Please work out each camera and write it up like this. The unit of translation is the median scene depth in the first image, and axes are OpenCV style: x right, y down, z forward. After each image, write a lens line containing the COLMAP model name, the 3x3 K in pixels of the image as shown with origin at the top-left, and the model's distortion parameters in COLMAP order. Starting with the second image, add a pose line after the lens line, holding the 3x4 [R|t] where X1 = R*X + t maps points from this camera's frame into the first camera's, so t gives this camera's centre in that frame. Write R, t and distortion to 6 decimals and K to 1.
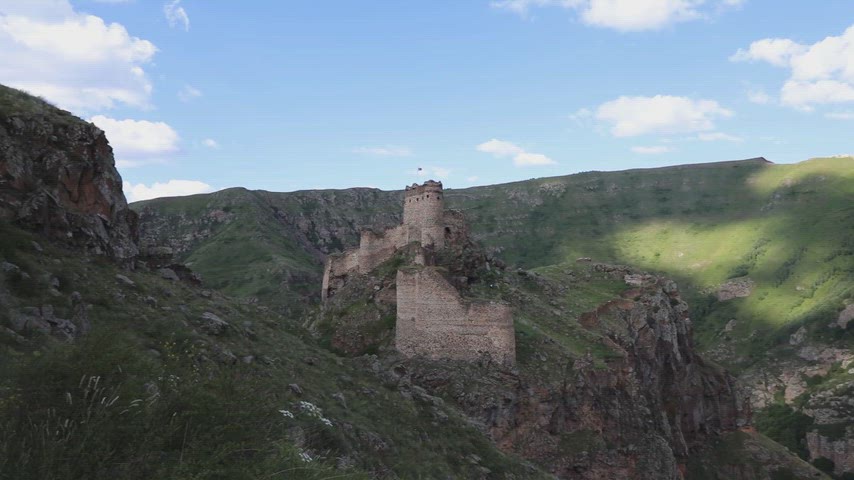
lens RADIAL K [[589.1, 0, 425.5], [0, 589.1, 242.0], [0, 0, 1]] dist [-0.076032, 0.046237]
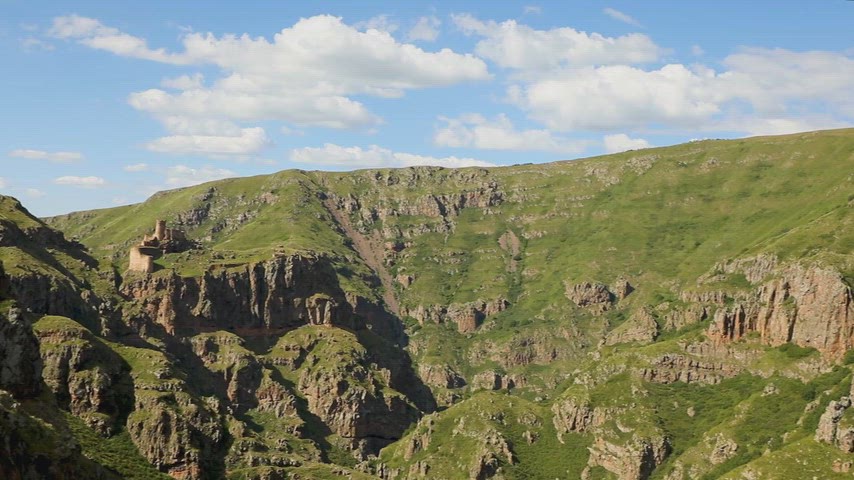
lens RADIAL K [[1046.0, 0, 428.2], [0, 1046.0, 242.8], [0, 0, 1]] dist [0.135102, 0.034656]
pose [[0.924561, 0.027853, -0.380014, 1.253419], [-0.013303, 0.999076, 0.040862, -0.082284], [0.380801, -0.032724, 0.924078, -1.321868]]
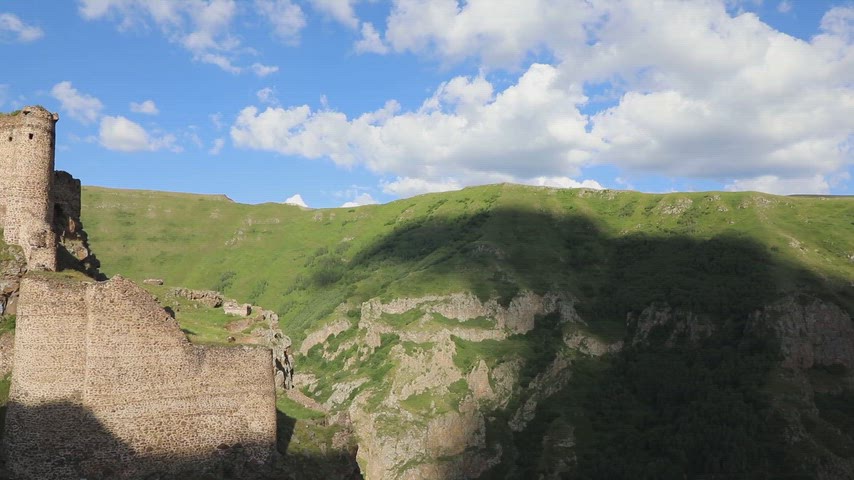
lens RADIAL K [[585.4, 0, 430.0], [0, 585.4, 241.9], [0, 0, 1]] dist [-0.084861, 0.051699]
pose [[0.597238, 0.094229, 0.796510, -0.059420], [-0.049747, 0.995515, -0.080470, 0.011751], [-0.800520, 0.008435, 0.599246, 0.156161]]
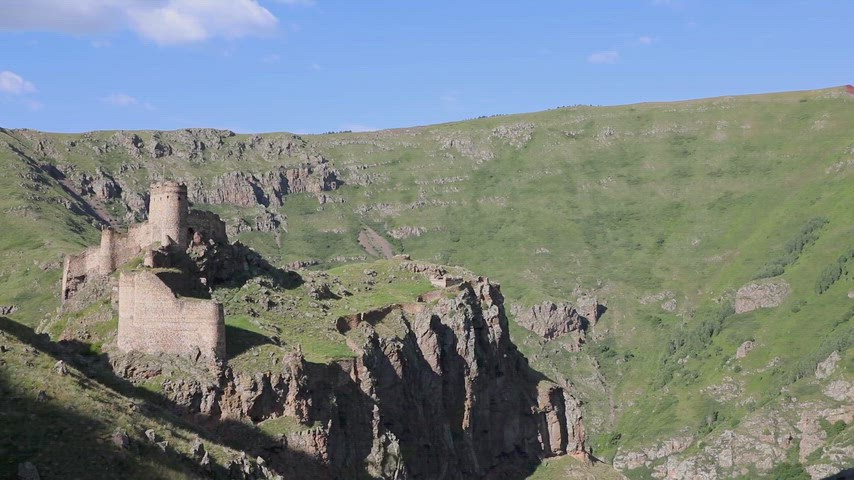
lens RADIAL K [[1046.0, 0, 428.2], [0, 1046.0, 242.8], [0, 0, 1]] dist [0.135102, 0.034656]
pose [[0.997277, 0.007161, 0.073404, 0.110027], [-0.009491, 0.999461, 0.031436, -0.021326], [-0.073139, -0.032047, 0.996807, -0.286035]]
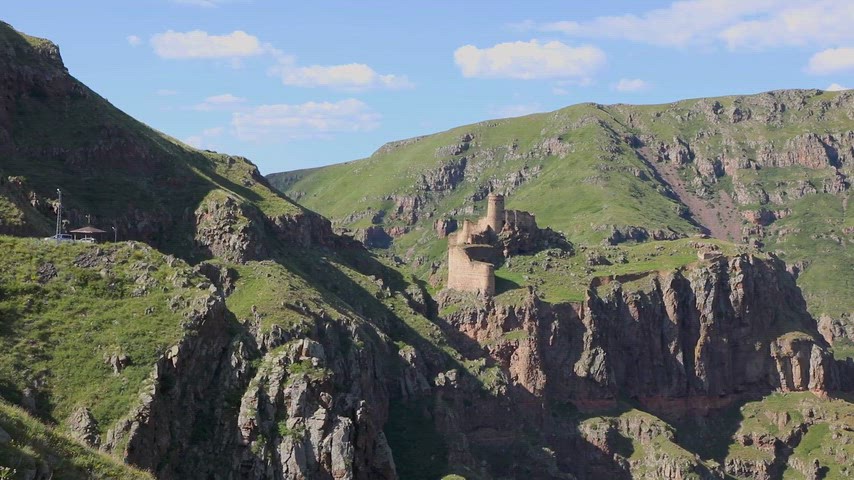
lens RADIAL K [[1228.5, 0, 427.0], [0, 1228.5, 240.0], [0, 0, 1]] dist [0.245843, 0.006750]
pose [[0.849732, 0.030427, -0.526337, 0.615631], [0.010665, 0.997137, 0.074862, -0.084595], [0.527108, -0.069227, 0.846974, -0.759411]]
